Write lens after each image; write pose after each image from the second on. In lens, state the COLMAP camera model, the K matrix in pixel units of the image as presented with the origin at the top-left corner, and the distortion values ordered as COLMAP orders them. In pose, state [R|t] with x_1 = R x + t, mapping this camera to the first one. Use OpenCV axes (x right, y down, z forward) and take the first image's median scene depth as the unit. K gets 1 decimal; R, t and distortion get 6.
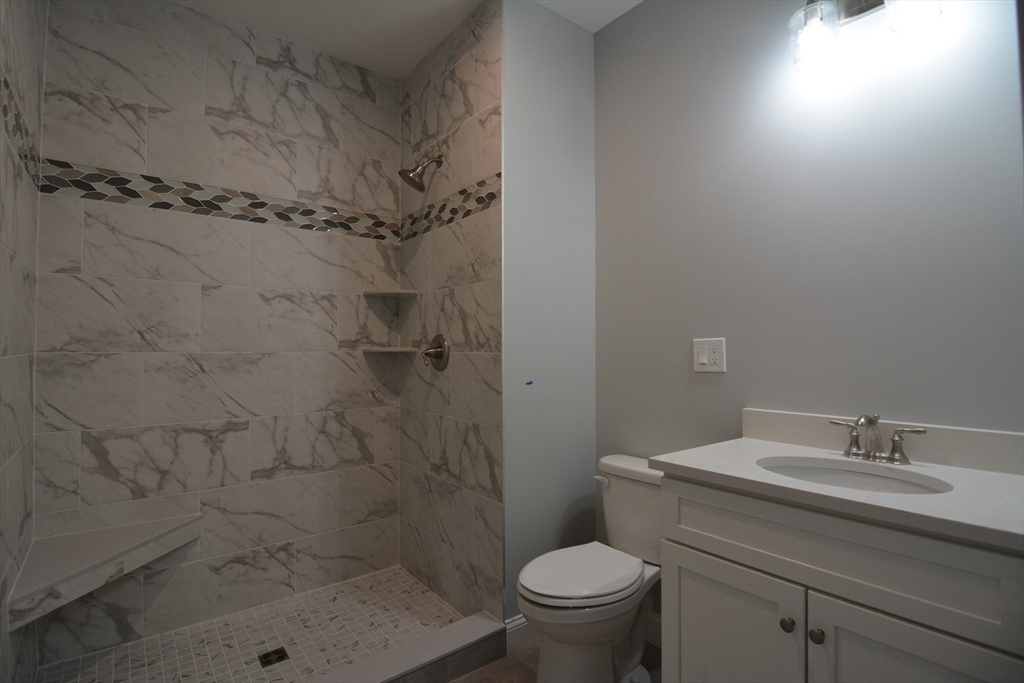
lens RADIAL K [[492.8, 0, 512.0], [0, 492.8, 341.5], [0, 0, 1]] dist [-0.015523, -0.000476]
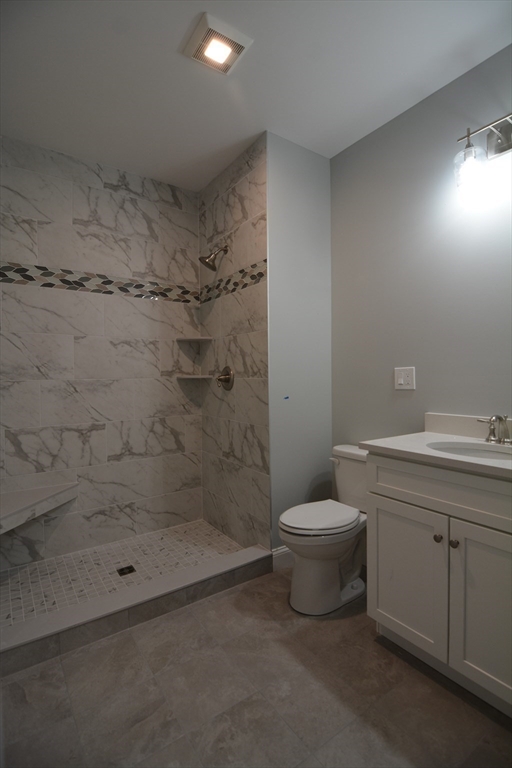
lens RADIAL K [[369.6, 0, 256.0], [0, 369.6, 384.0], [0, 0, 1]] dist [-0.015523, -0.000476]
pose [[0.998057, -0.007653, -0.061836, 0.010711], [0.009891, 0.999304, 0.035966, -0.000346], [0.061518, -0.036508, 0.997438, -0.134074]]
